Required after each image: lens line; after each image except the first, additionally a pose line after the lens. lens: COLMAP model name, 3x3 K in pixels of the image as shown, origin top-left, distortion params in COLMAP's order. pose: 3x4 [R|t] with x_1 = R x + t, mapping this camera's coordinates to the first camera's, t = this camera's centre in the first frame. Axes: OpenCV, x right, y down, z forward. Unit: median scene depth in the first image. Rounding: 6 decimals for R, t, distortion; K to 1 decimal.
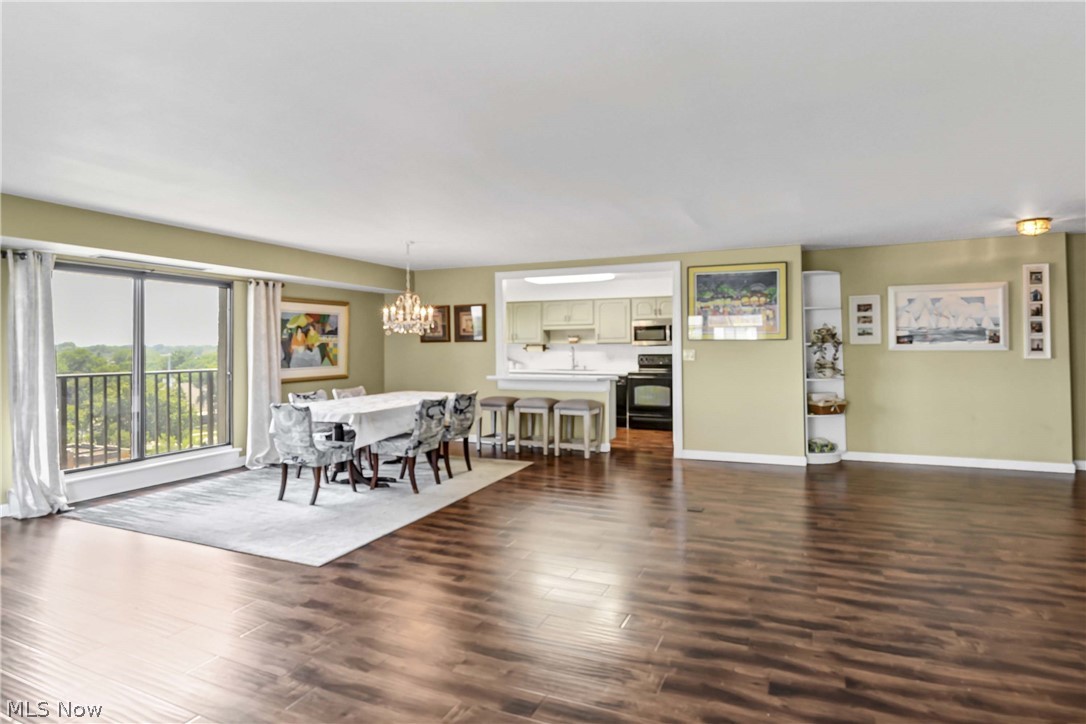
lens RADIAL K [[540.2, 0, 557.8], [0, 540.2, 342.2], [0, 0, 1]] dist [0.047130, -0.001461]
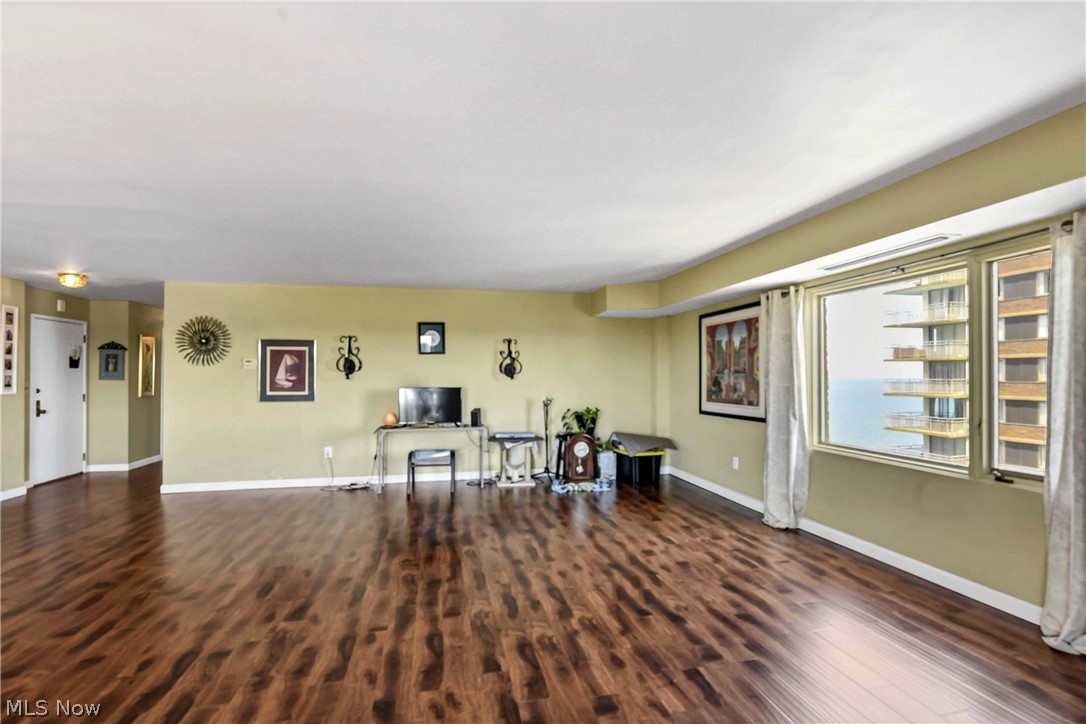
lens RADIAL K [[508.6, 0, 547.7], [0, 508.6, 370.0], [0, 0, 1]] dist [-0.020317, 0.001233]
pose [[-0.575028, 0.017956, 0.817937, -0.529583], [-0.002869, 0.999709, -0.023964, 0.004809], [-0.818129, -0.016126, -0.574809, 0.630040]]
